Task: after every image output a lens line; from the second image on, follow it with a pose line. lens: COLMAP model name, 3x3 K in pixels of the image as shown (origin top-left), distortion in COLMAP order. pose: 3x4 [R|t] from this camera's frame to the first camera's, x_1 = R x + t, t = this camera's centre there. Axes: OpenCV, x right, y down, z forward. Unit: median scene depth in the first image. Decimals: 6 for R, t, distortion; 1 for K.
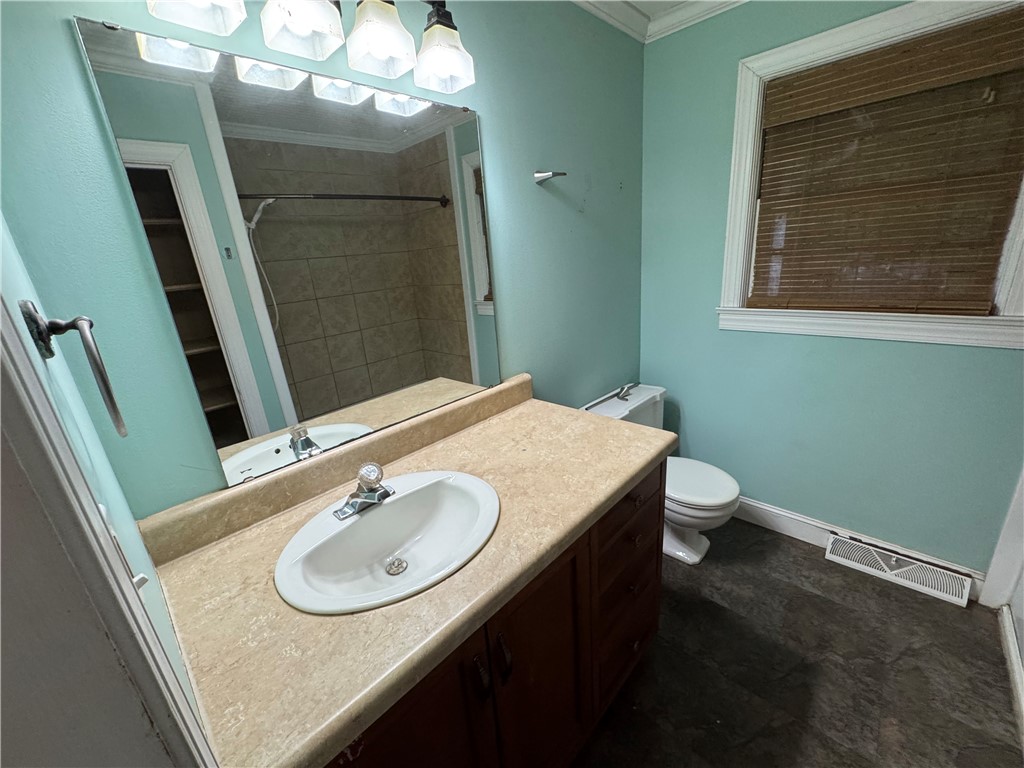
lens RADIAL K [[410.1, 0, 511.1], [0, 410.1, 385.1], [0, 0, 1]] dist [-0.003022, -0.000188]
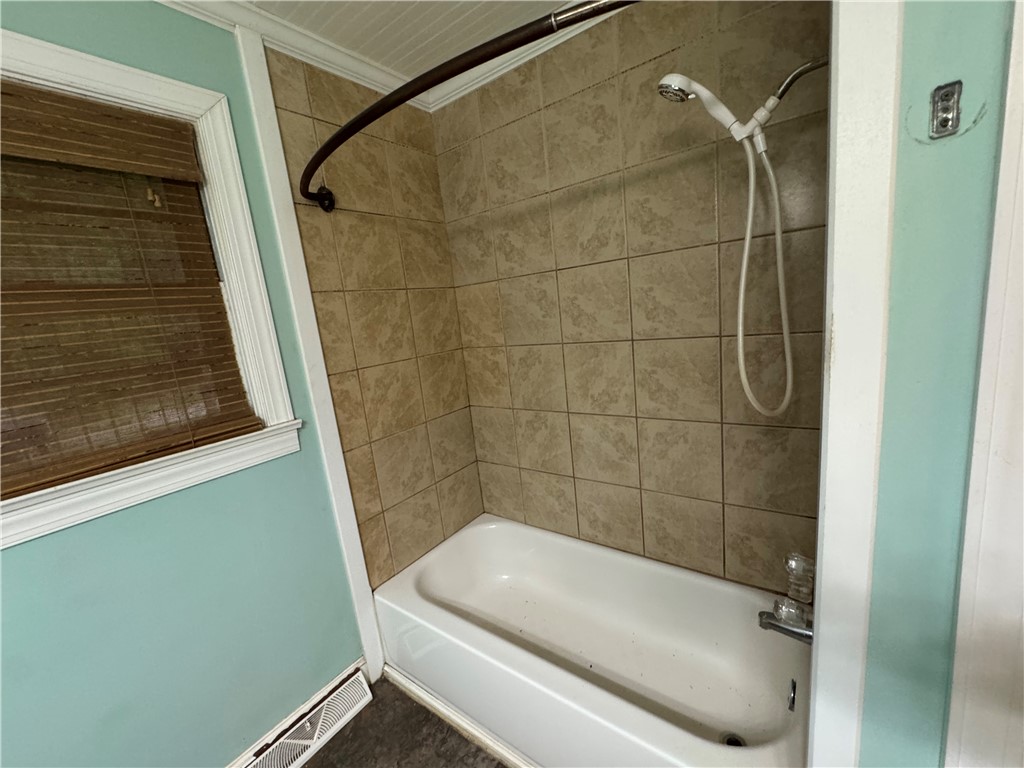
lens RADIAL K [[410.1, 0, 511.7], [0, 410.1, 383.0], [0, 0, 1]] dist [-0.003022, -0.000188]
pose [[-0.117246, -0.088742, 0.989130, 0.167878], [0.411066, 0.902335, 0.129680, -0.137831], [-0.904035, 0.421802, -0.069316, 0.457338]]
